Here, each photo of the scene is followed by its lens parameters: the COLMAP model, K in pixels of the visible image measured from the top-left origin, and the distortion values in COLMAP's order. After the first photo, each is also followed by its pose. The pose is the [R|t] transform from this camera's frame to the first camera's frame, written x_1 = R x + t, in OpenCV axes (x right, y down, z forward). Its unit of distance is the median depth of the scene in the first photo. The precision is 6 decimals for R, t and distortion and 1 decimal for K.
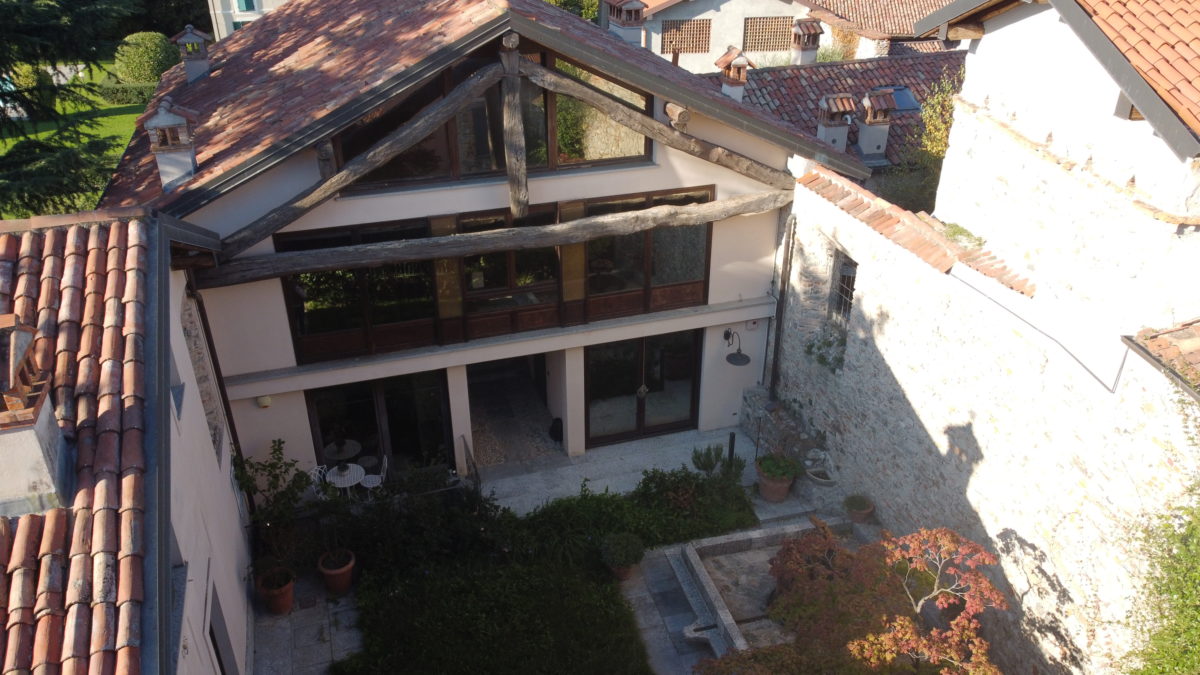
lens RADIAL K [[904.4, 0, 600.0], [0, 904.4, 337.5], [0, 0, 1]] dist [0.060319, -0.075714]
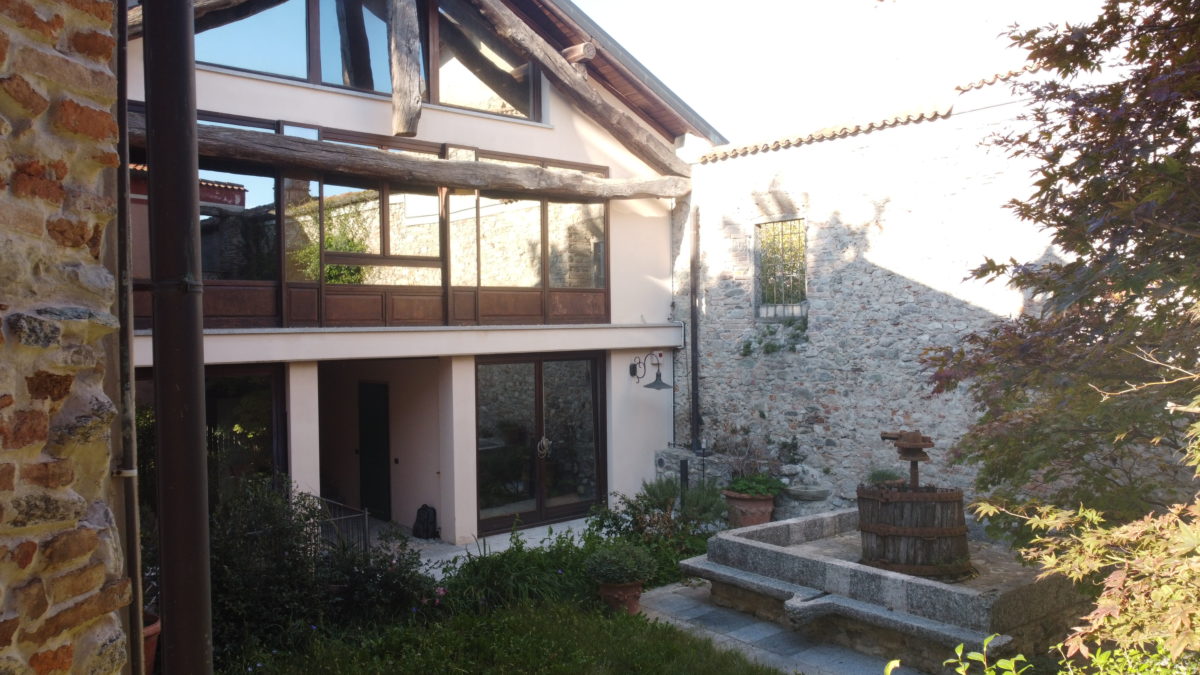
lens RADIAL K [[904.4, 0, 600.0], [0, 904.4, 337.5], [0, 0, 1]] dist [0.060319, -0.075714]
pose [[0.910654, 0.001485, 0.413168, -0.231789], [0.200148, 0.873245, -0.444279, 0.346909], [-0.361457, 0.487279, 0.794927, 0.398778]]
